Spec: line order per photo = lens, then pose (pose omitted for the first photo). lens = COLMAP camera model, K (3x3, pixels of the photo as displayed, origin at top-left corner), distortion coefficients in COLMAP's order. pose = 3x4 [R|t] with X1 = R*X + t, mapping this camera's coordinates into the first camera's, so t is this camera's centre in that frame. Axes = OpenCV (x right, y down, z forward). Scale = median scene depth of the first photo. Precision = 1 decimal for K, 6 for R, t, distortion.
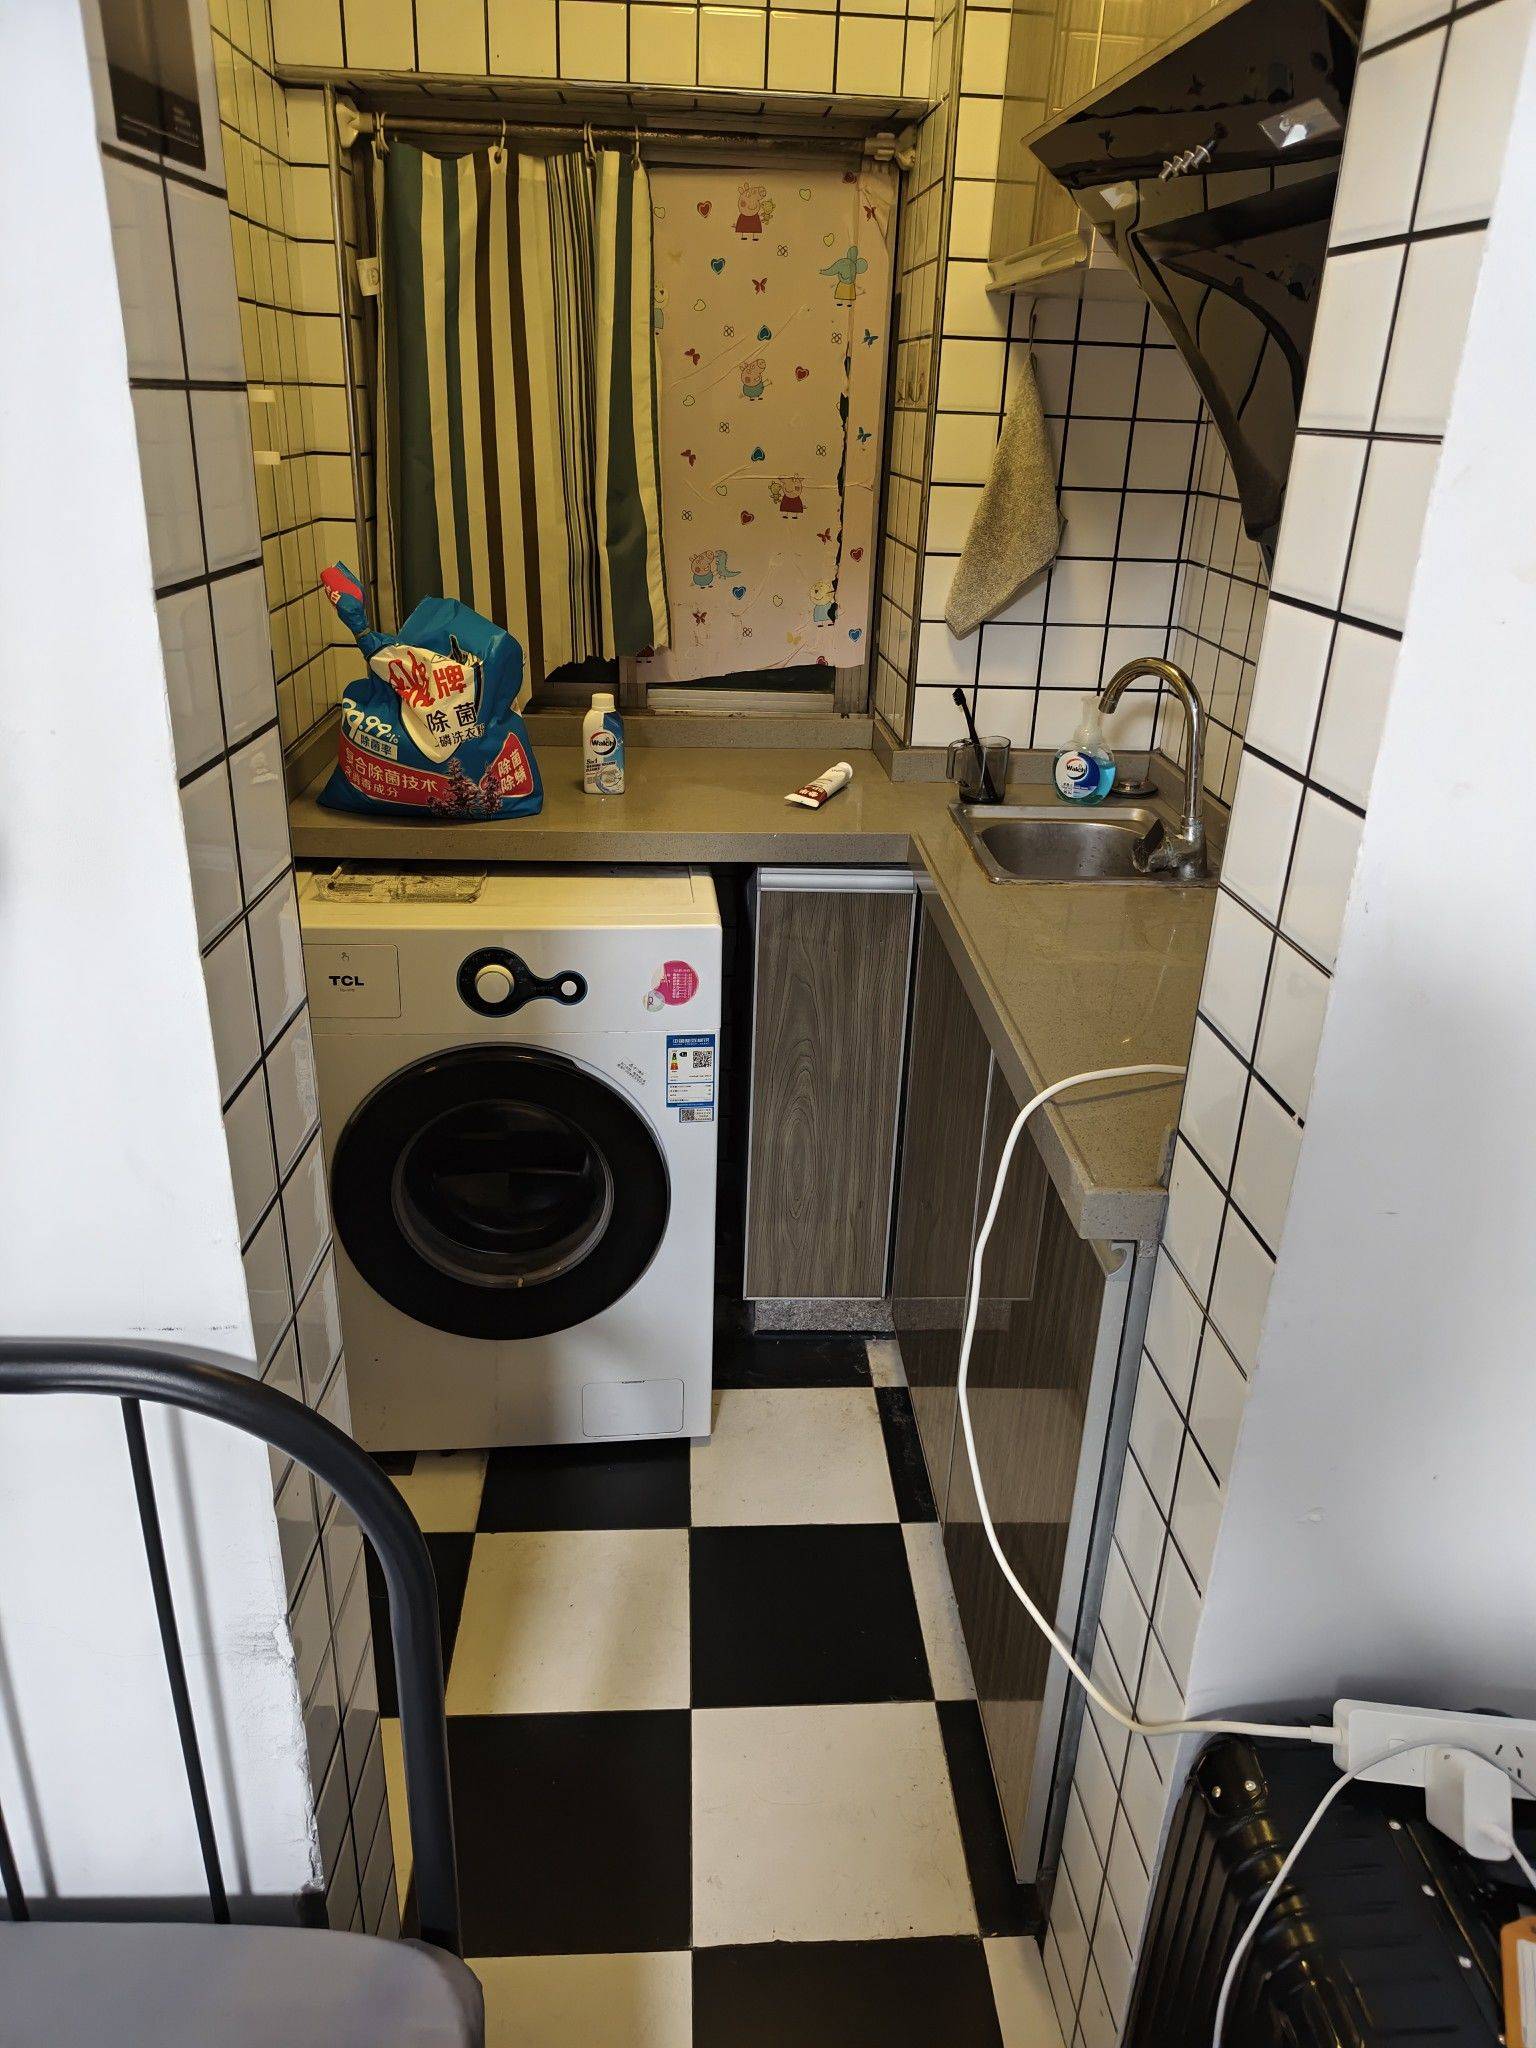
lens RADIAL K [[1415.0, 0, 768.1], [0, 1415.0, 1020.2], [0, 0, 1]] dist [0.011726, -0.004336]
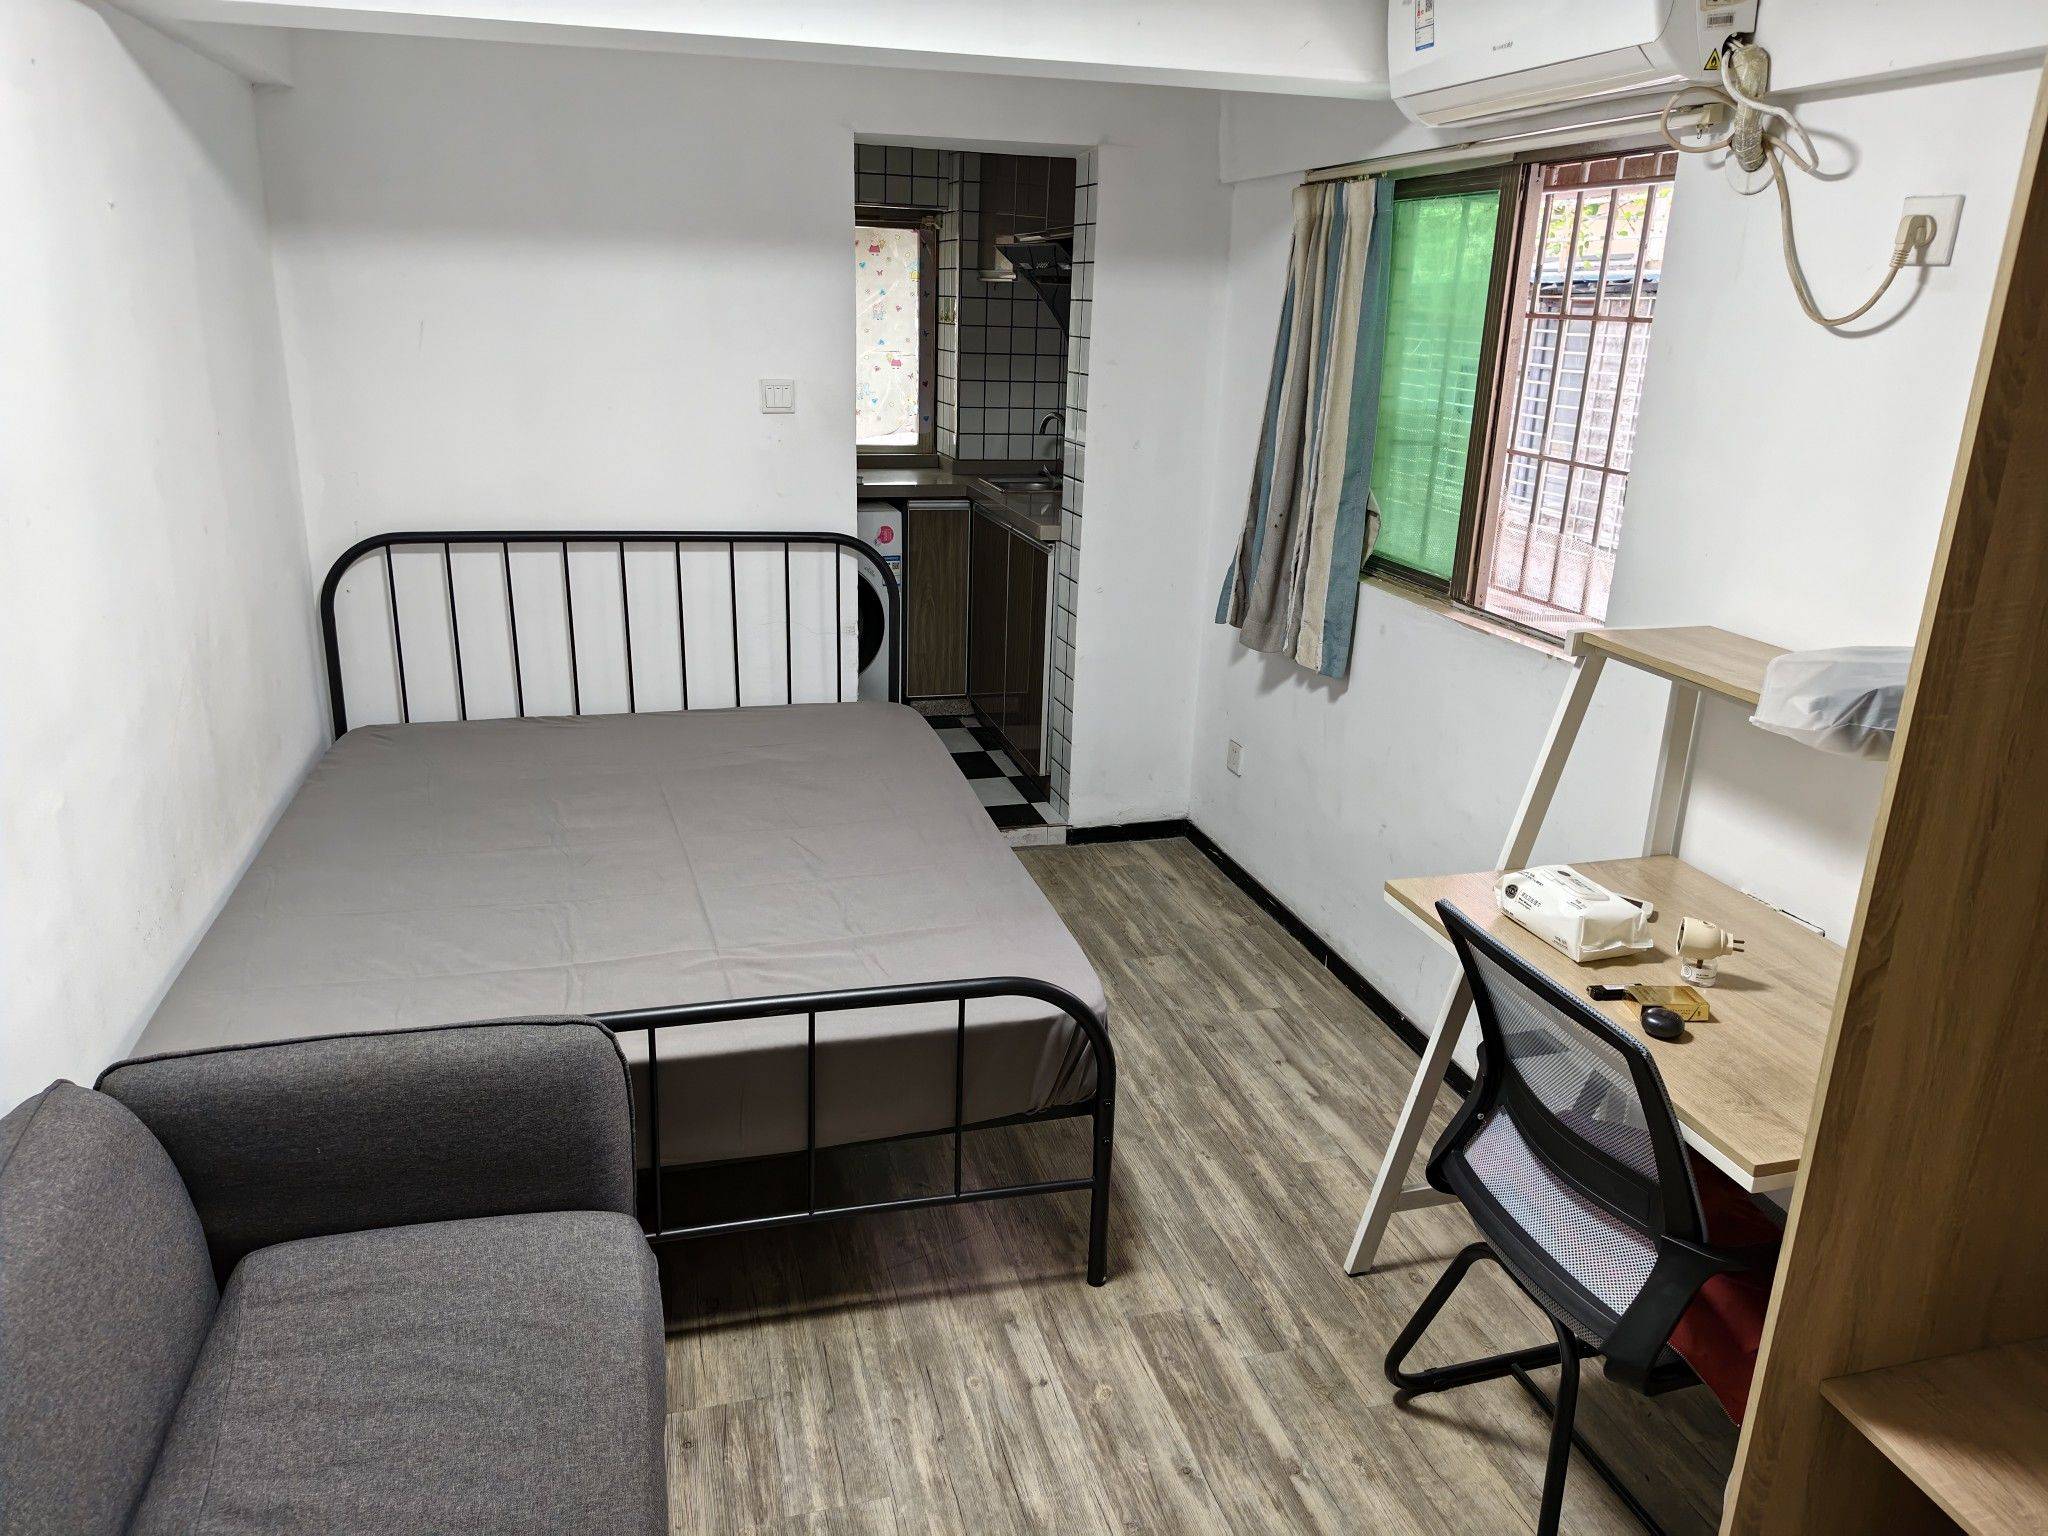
lens RADIAL K [[1415.0, 0, 1020.1], [0, 1415.0, 776.8], [0, 0, 1]] dist [0.011726, -0.004336]
pose [[0.978406, -0.073587, 0.193147, -0.331501], [0.087848, 0.993923, -0.066327, 0.560528], [-0.187092, 0.081862, 0.978925, -1.457029]]
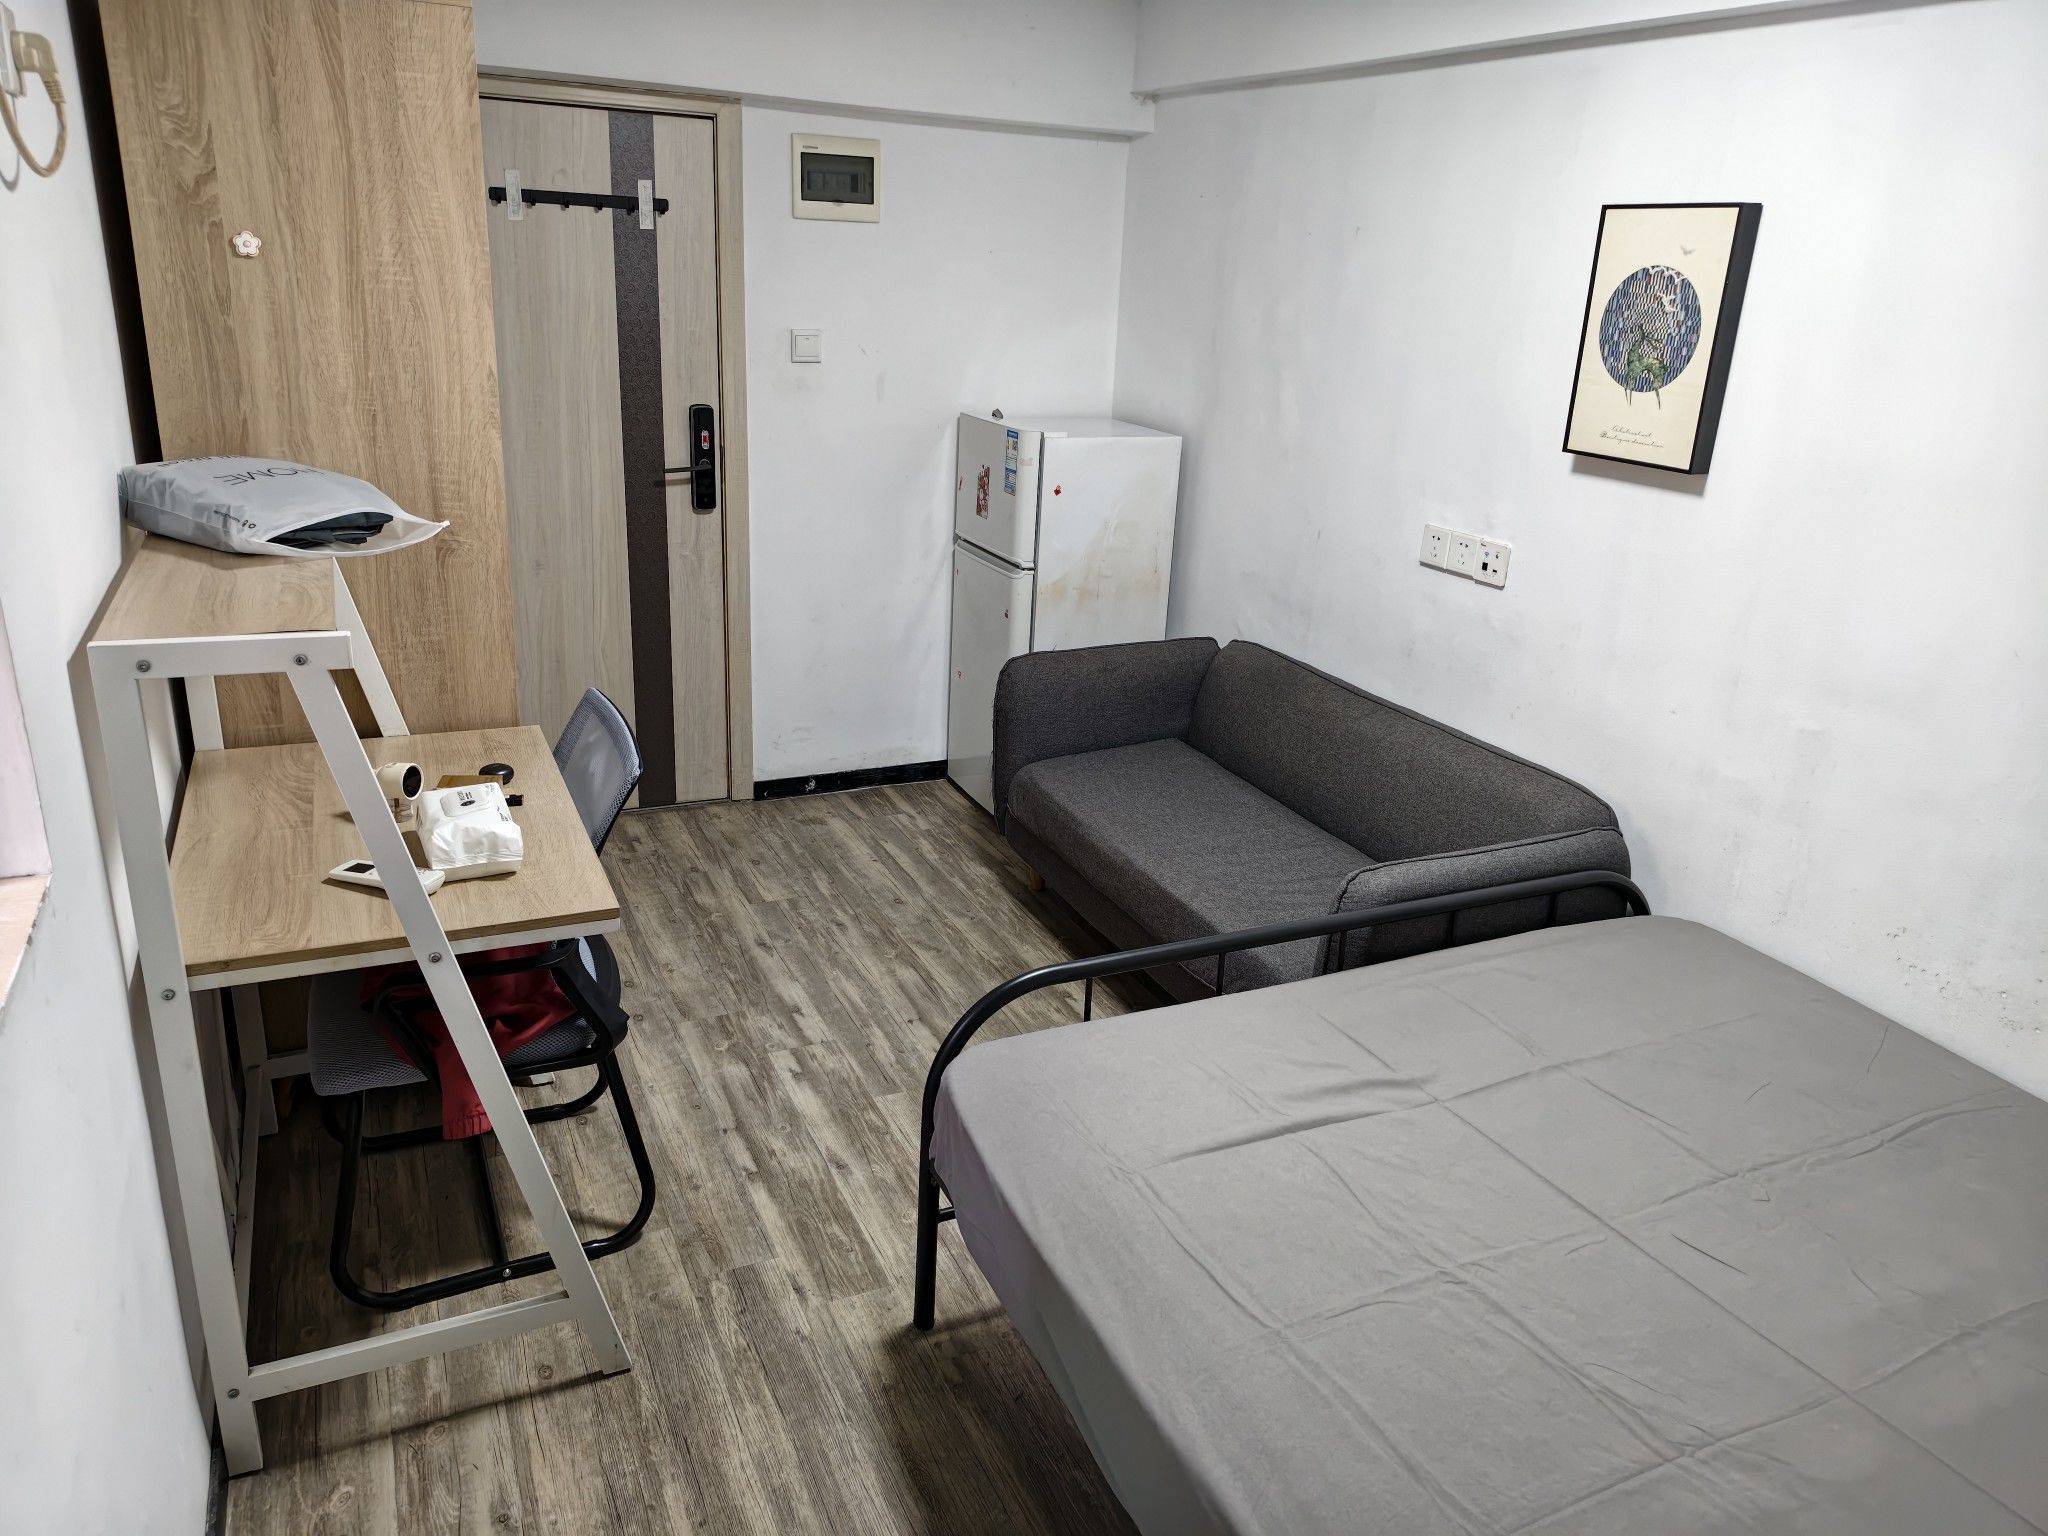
lens RADIAL K [[1415.0, 0, 1023.5], [0, 1415.0, 758.3], [0, 0, 1]] dist [0.011726, -0.004336]
pose [[-0.926287, 0.046641, -0.373922, 0.260189], [-0.221749, 0.734830, 0.640977, -0.136157], [0.304665, 0.676646, -0.670321, 0.235087]]
